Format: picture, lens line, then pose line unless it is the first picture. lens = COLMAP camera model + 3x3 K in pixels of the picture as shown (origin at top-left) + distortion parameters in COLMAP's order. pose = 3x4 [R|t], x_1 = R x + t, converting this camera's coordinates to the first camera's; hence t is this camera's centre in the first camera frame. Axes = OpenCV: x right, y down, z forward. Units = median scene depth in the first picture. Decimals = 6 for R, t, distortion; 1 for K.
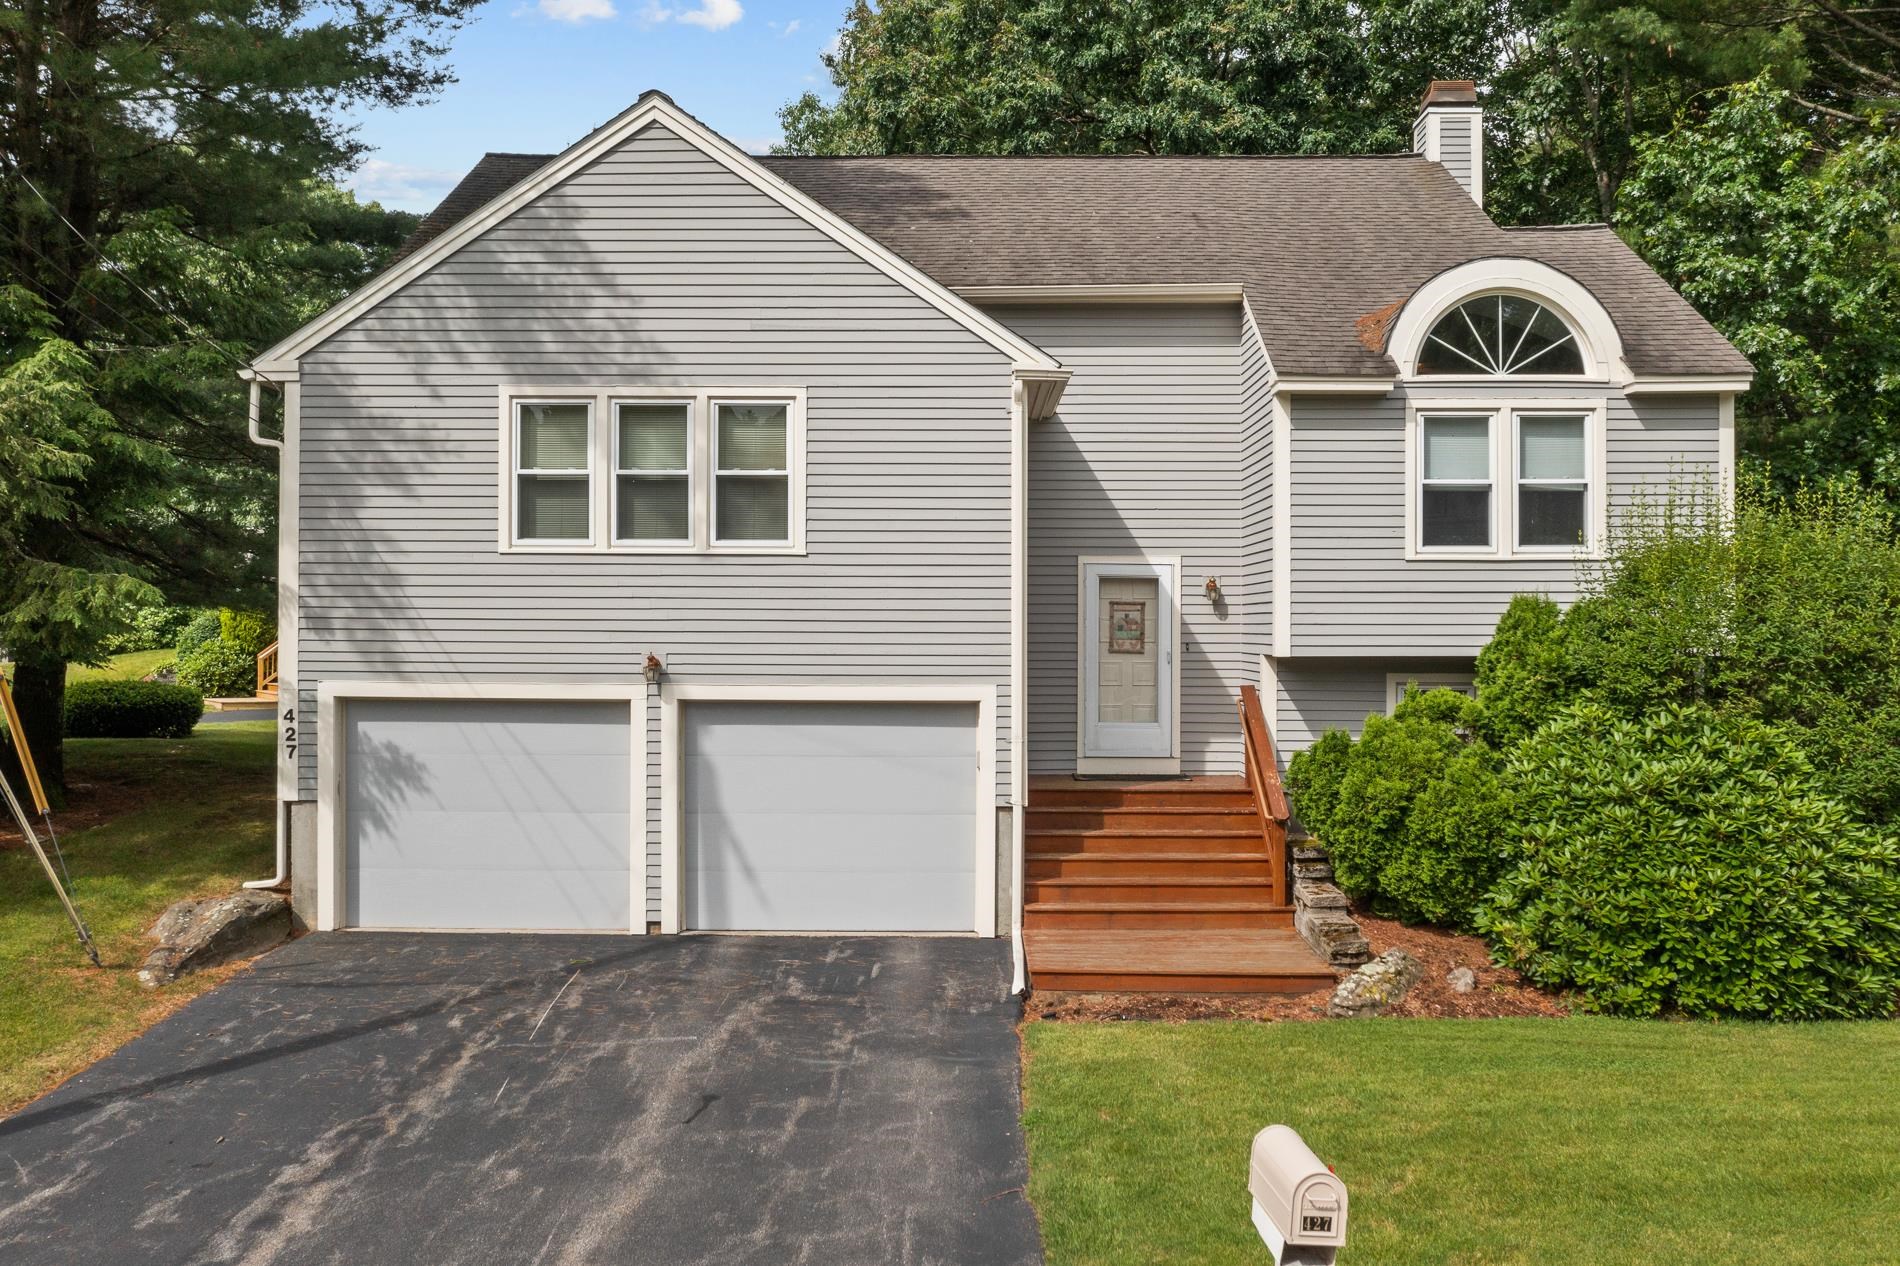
lens RADIAL K [[1484.9, 0, 950.0], [0, 1484.9, 655.2], [0, 0, 1]] dist [-0.007977, -0.001567]
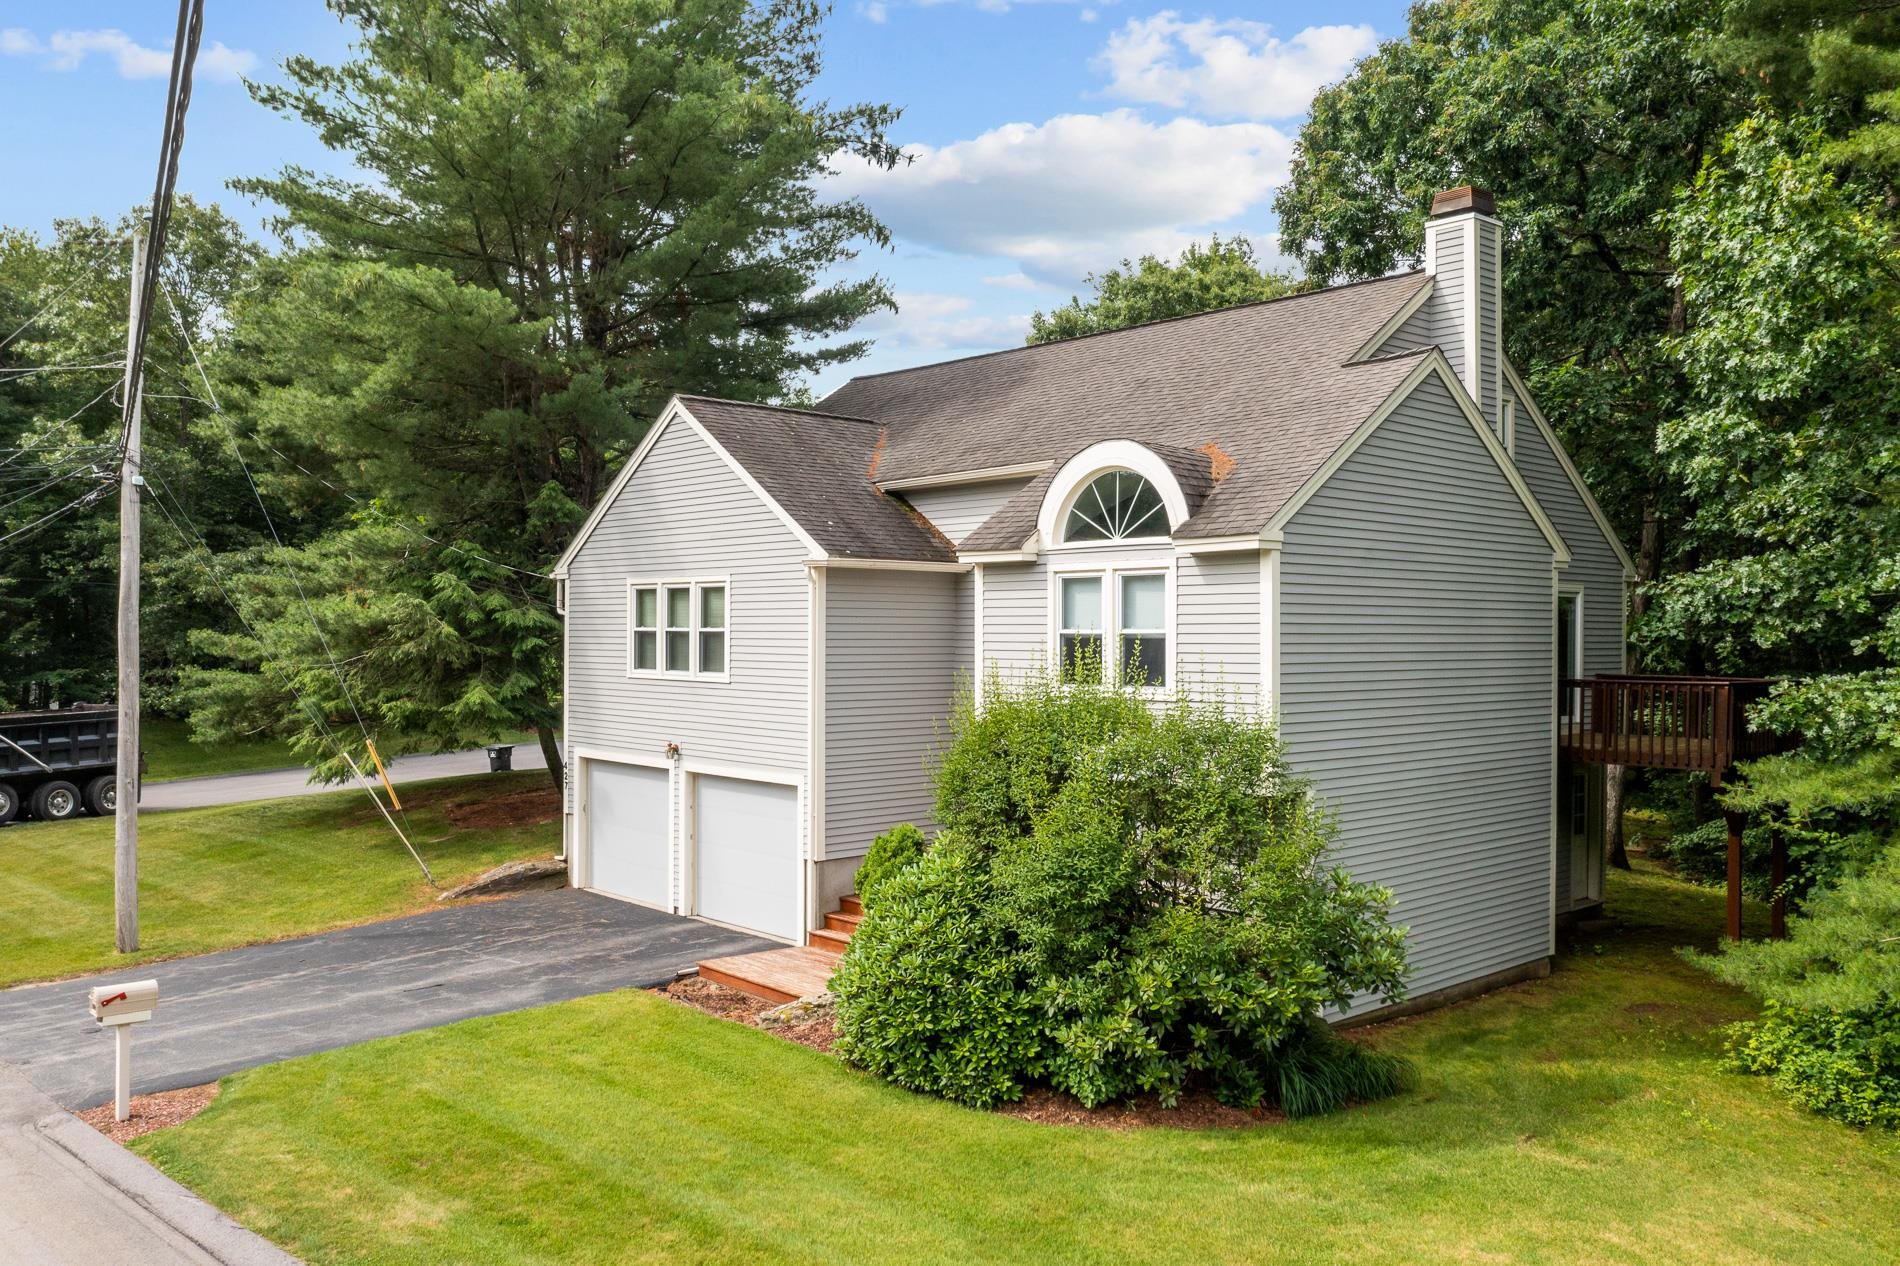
lens RADIAL K [[1482.1, 0, 950.0], [0, 1482.1, 633.0], [0, 0, 1]] dist [0.003767, 0.000874]
pose [[0.686527, -0.000272, -0.727104, 1.163467], [-0.012578, 0.999846, -0.012250, -0.101710], [0.726995, 0.017555, 0.686418, 0.102814]]
